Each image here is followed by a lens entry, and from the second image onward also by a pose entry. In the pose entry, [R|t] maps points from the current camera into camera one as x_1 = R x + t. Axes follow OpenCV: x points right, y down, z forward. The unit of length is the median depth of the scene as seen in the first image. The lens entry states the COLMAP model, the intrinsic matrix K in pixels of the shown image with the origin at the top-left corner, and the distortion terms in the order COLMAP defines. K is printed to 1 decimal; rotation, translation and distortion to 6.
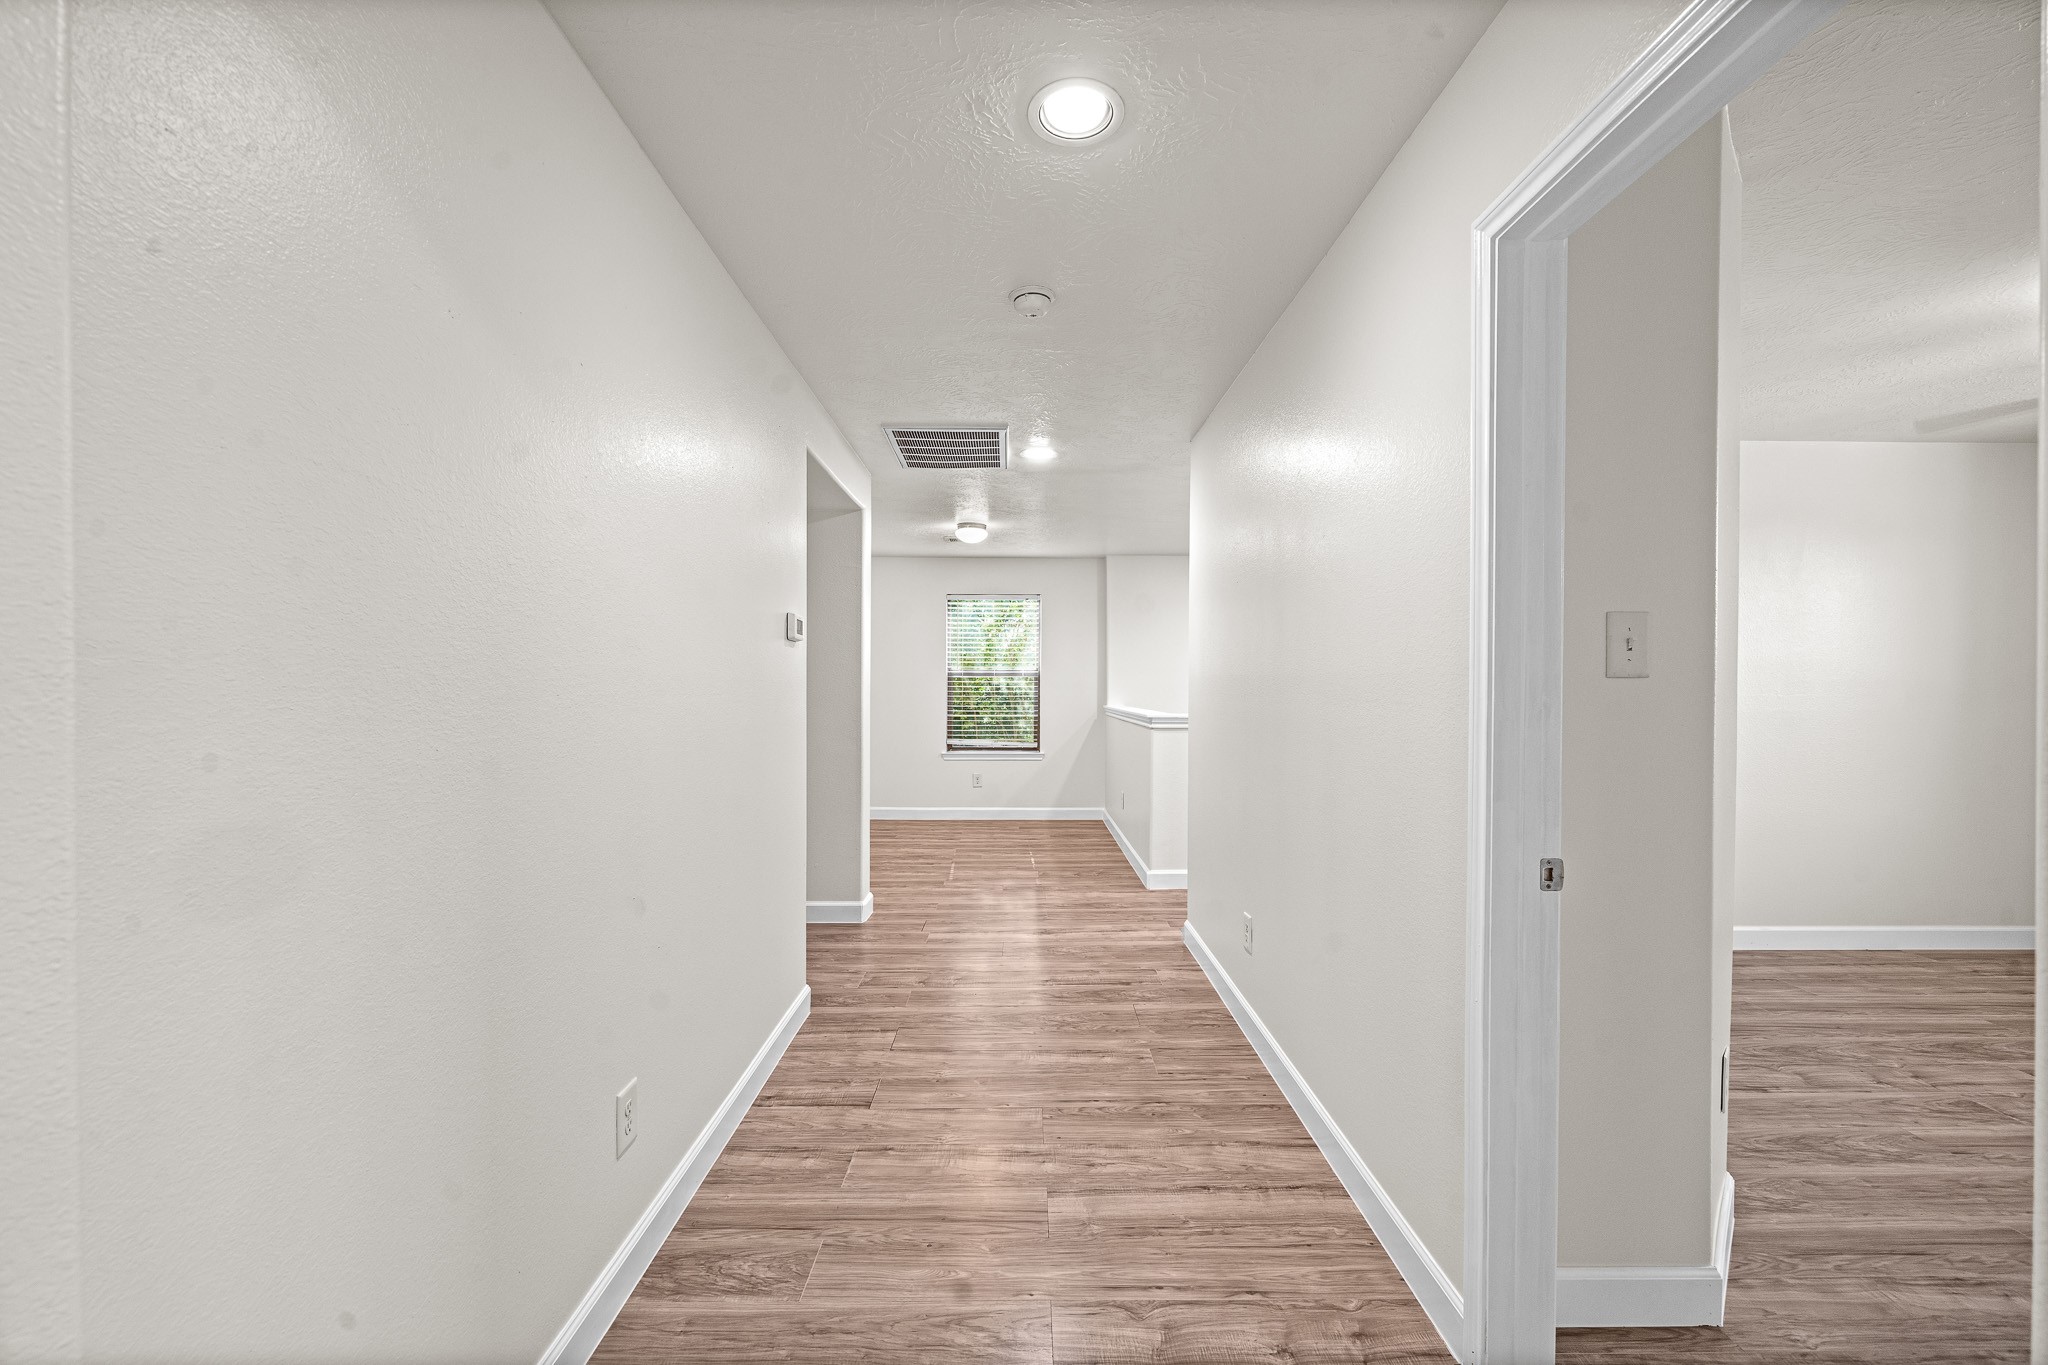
lens RADIAL K [[811.2, 0, 1022.9], [0, 811.2, 687.9], [0, 0, 1]] dist [-0.005973, 0.001313]
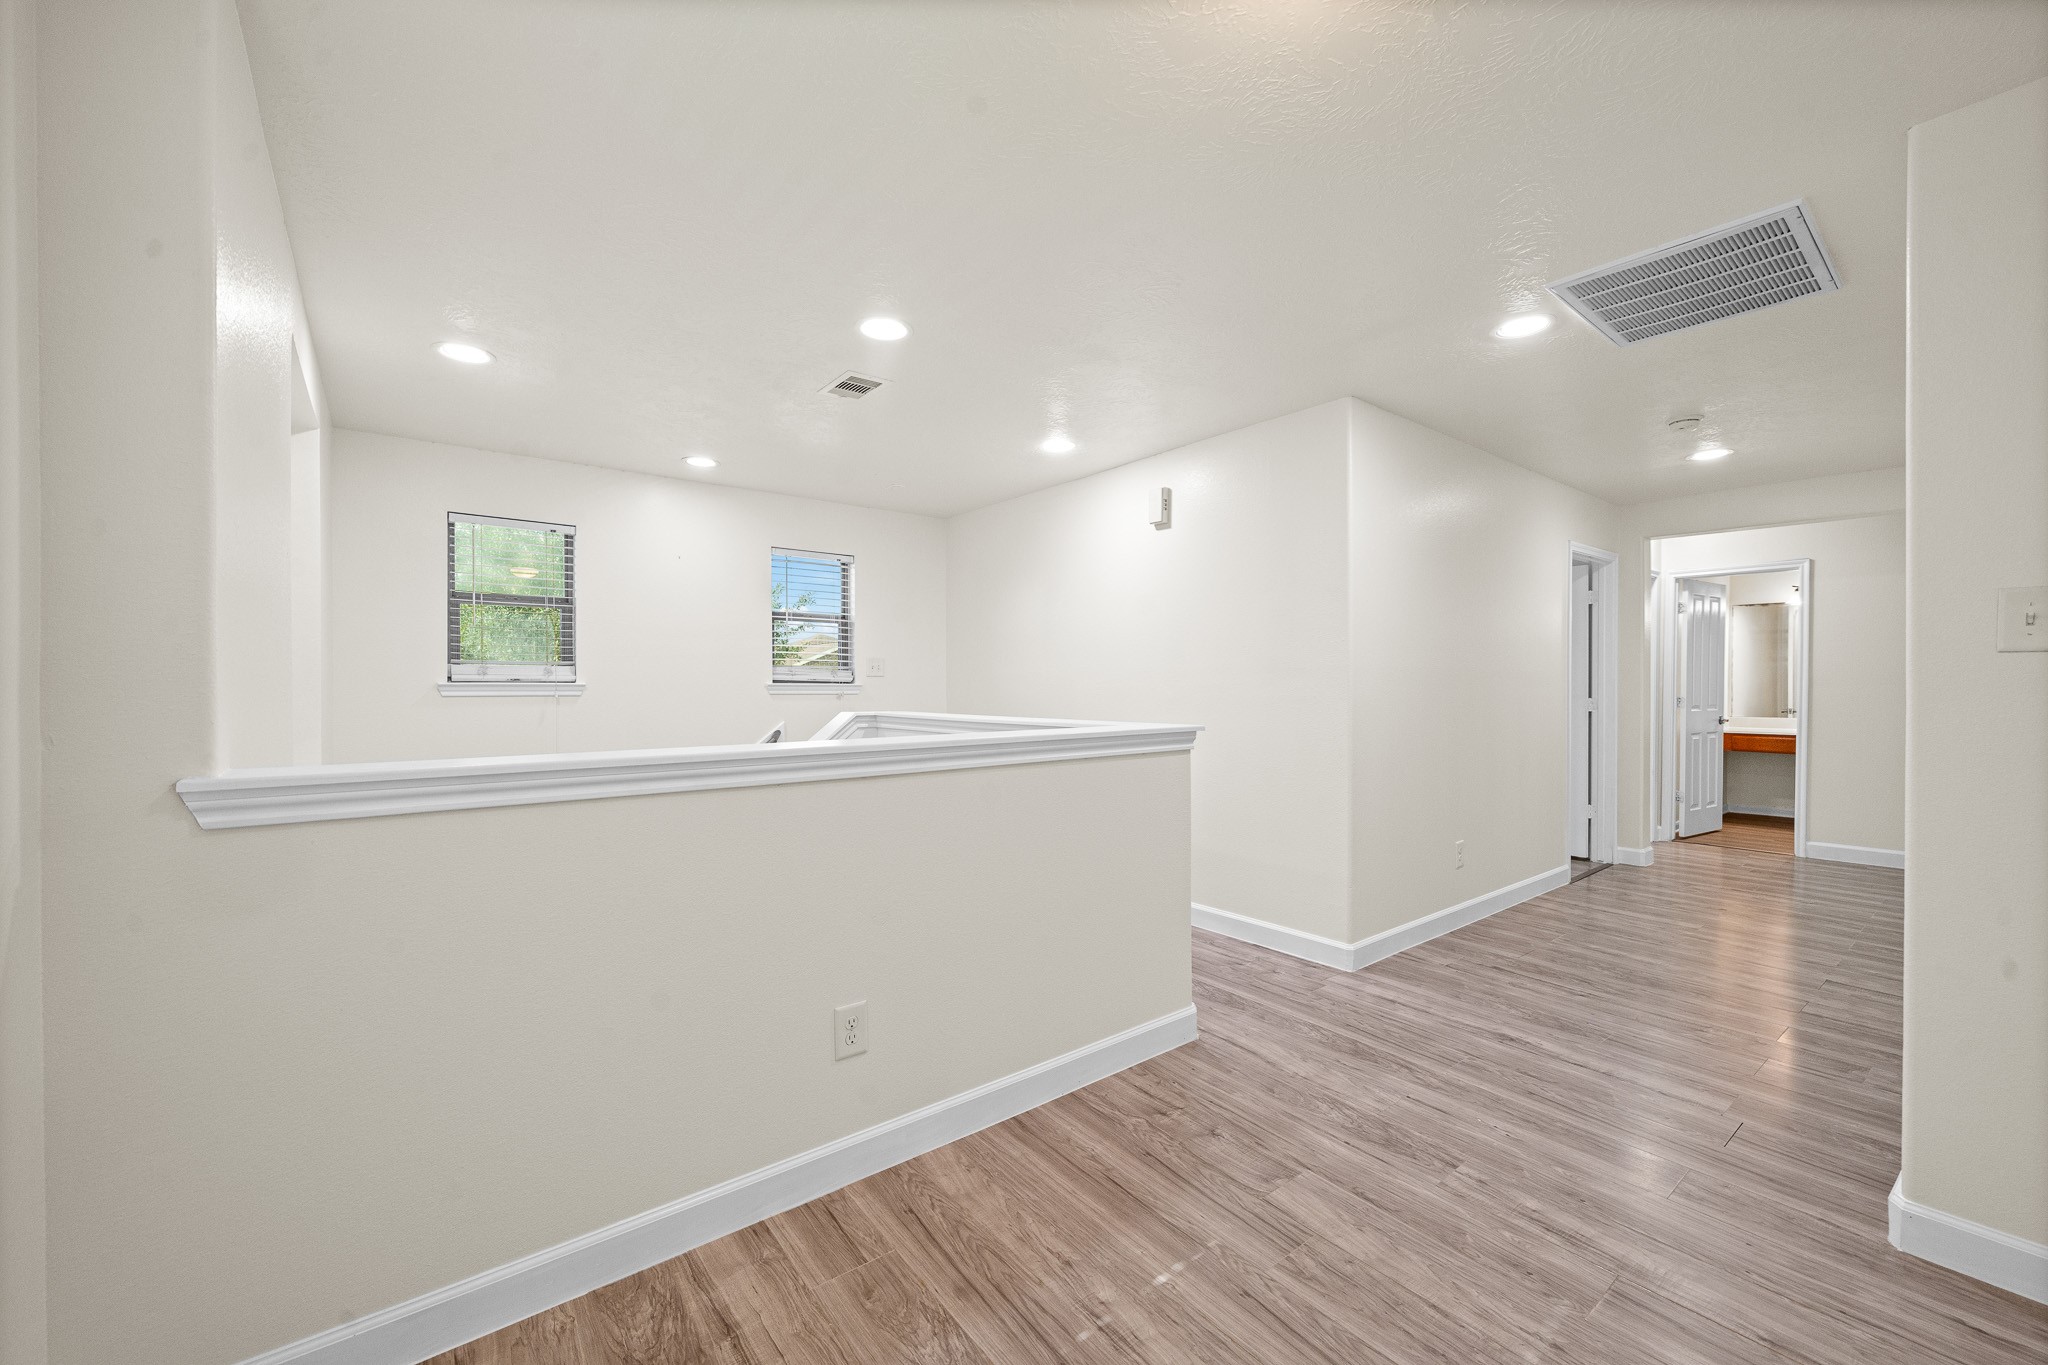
lens RADIAL K [[811.2, 0, 1026.9], [0, 811.2, 686.9], [0, 0, 1]] dist [-0.005973, 0.001313]
pose [[-0.614882, -0.003113, 0.788613, -0.360004], [-0.000504, 0.999994, 0.003554, 0.007934], [-0.788619, 0.001787, -0.614880, 2.418026]]
